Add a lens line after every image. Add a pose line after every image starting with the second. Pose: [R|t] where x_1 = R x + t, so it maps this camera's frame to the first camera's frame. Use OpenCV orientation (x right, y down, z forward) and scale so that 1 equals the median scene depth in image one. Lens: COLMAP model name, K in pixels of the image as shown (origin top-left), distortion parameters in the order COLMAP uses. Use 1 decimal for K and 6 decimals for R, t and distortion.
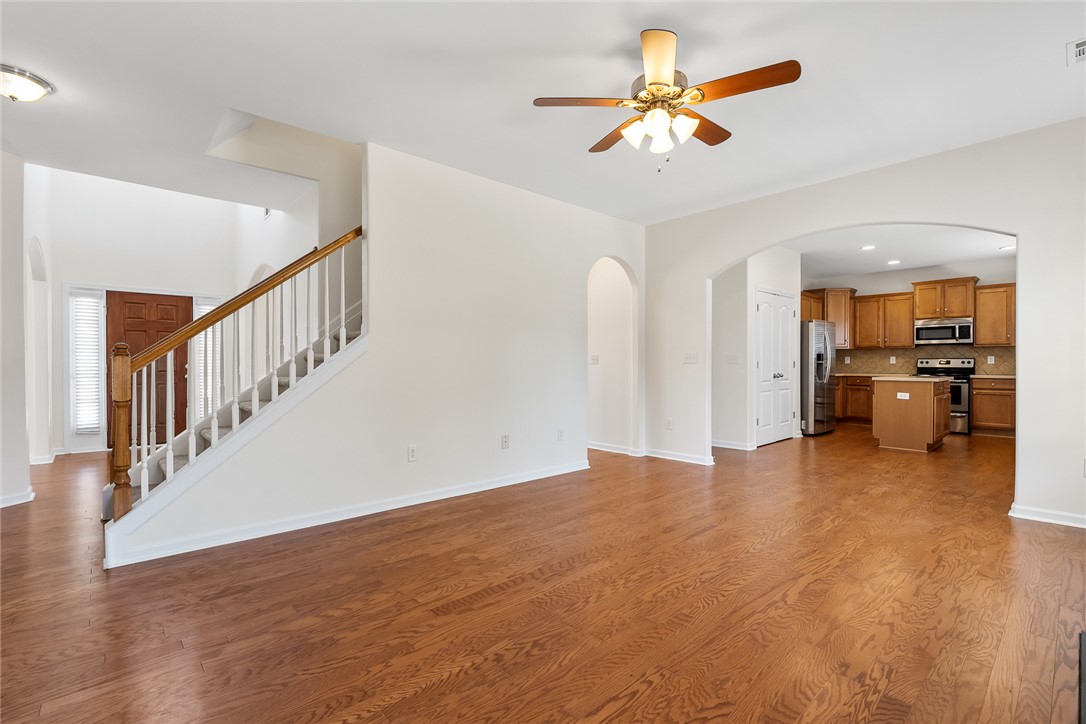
lens RADIAL K [[487.6, 0, 542.6], [0, 487.6, 361.5], [0, 0, 1]] dist [-0.001364, -0.000045]
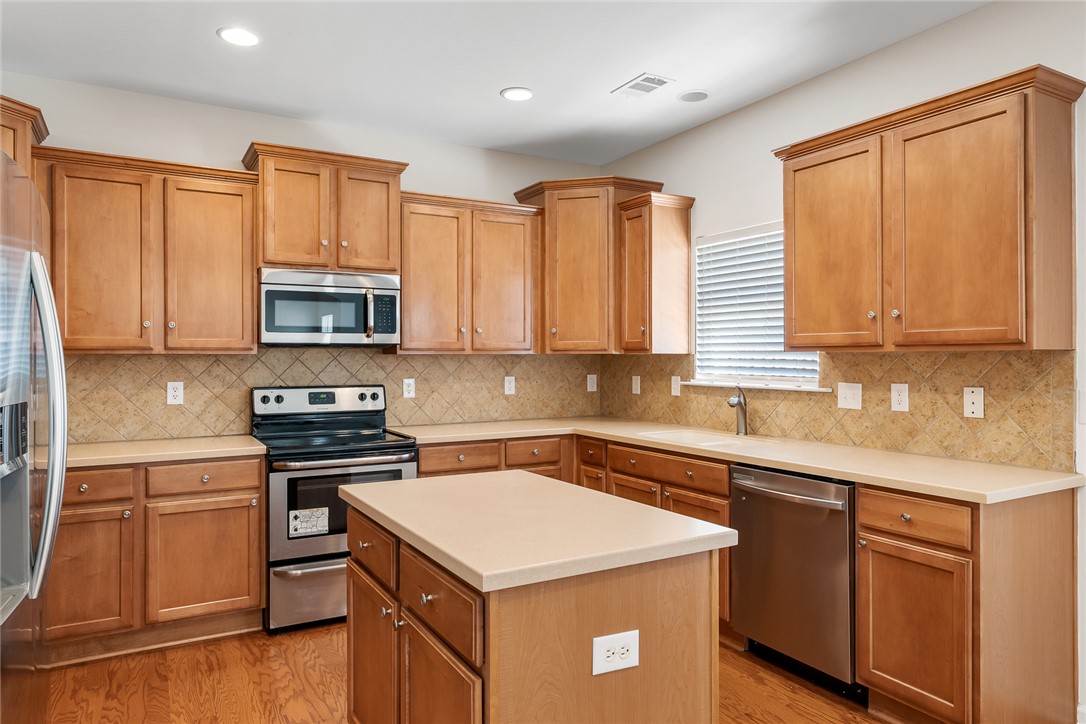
lens RADIAL K [[706.1, 0, 544.2], [0, 706.1, 358.5], [0, 0, 1]] dist [-0.005833, 0.001121]
pose [[0.220030, -0.000887, 0.975493, 0.383176], [0.001686, 0.999998, 0.000529, -0.027177], [-0.975492, 0.001528, 0.220031, 0.761562]]
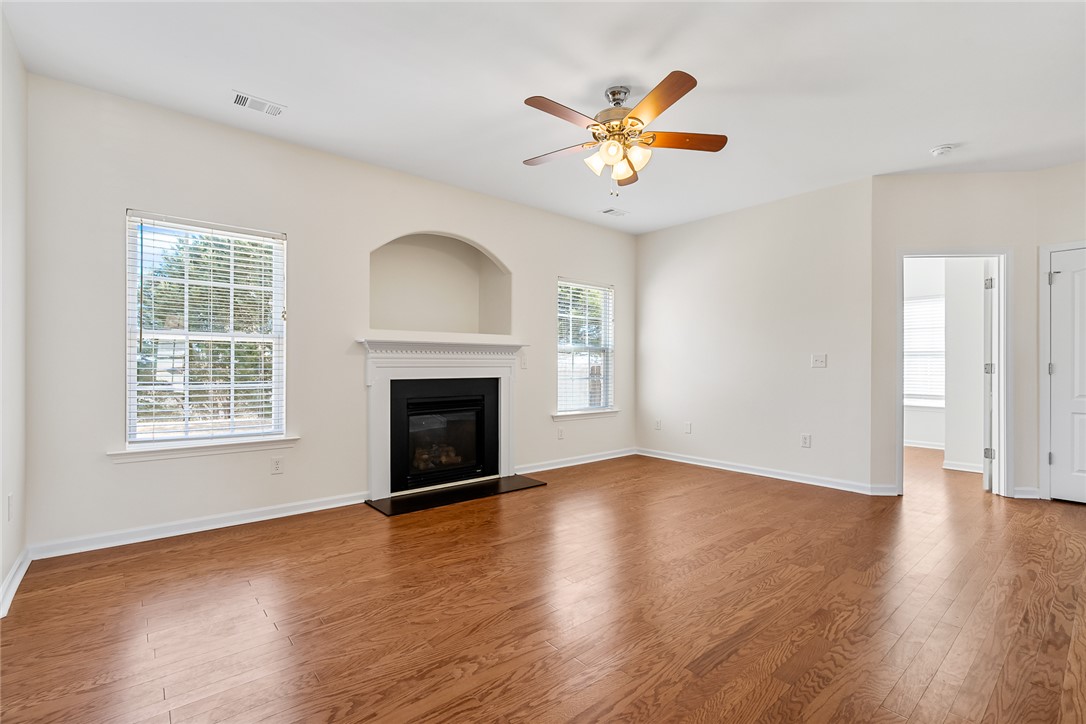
lens RADIAL K [[487.6, 0, 538.4], [0, 487.6, 362.5], [0, 0, 1]] dist [-0.001364, -0.000045]
pose [[-0.998934, -0.002614, 0.046092, 0.115140], [-0.003041, 0.999953, -0.009192, 0.001785], [-0.046066, -0.009322, -0.998895, 0.670386]]
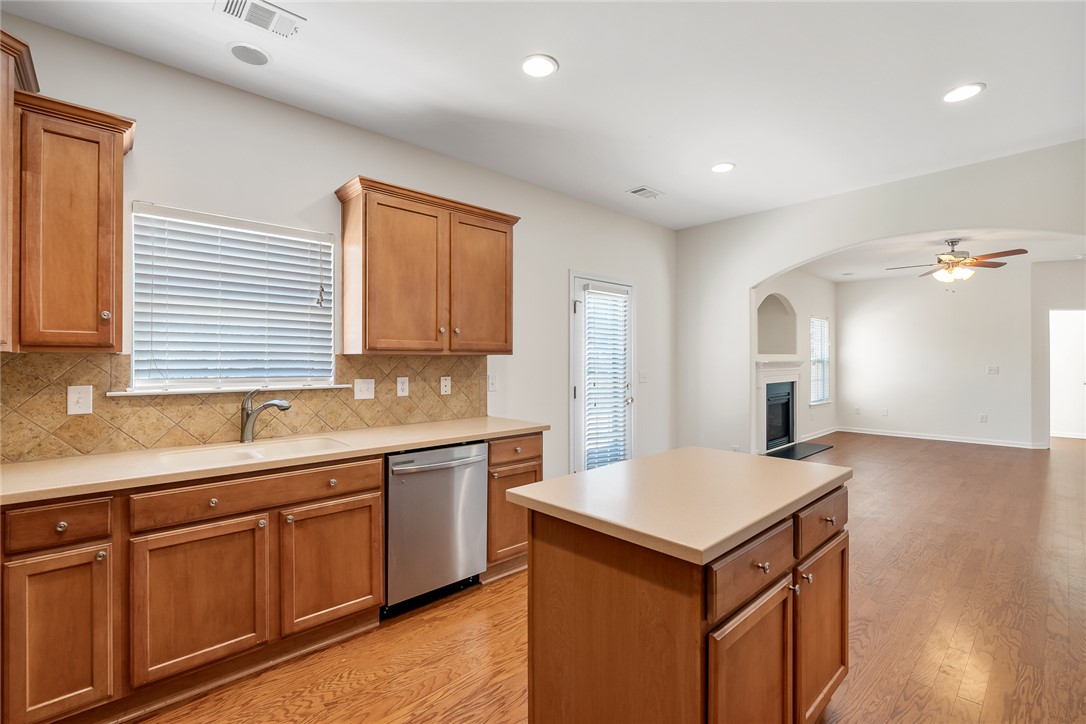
lens RADIAL K [[487.6, 0, 550.7], [0, 487.6, 360.5], [0, 0, 1]] dist [-0.001364, -0.000045]
pose [[-0.999983, 0.000977, -0.005784, 0.647220], [0.000957, 0.999994, 0.003347, -0.027142], [0.005787, 0.003341, -0.999978, 1.004781]]
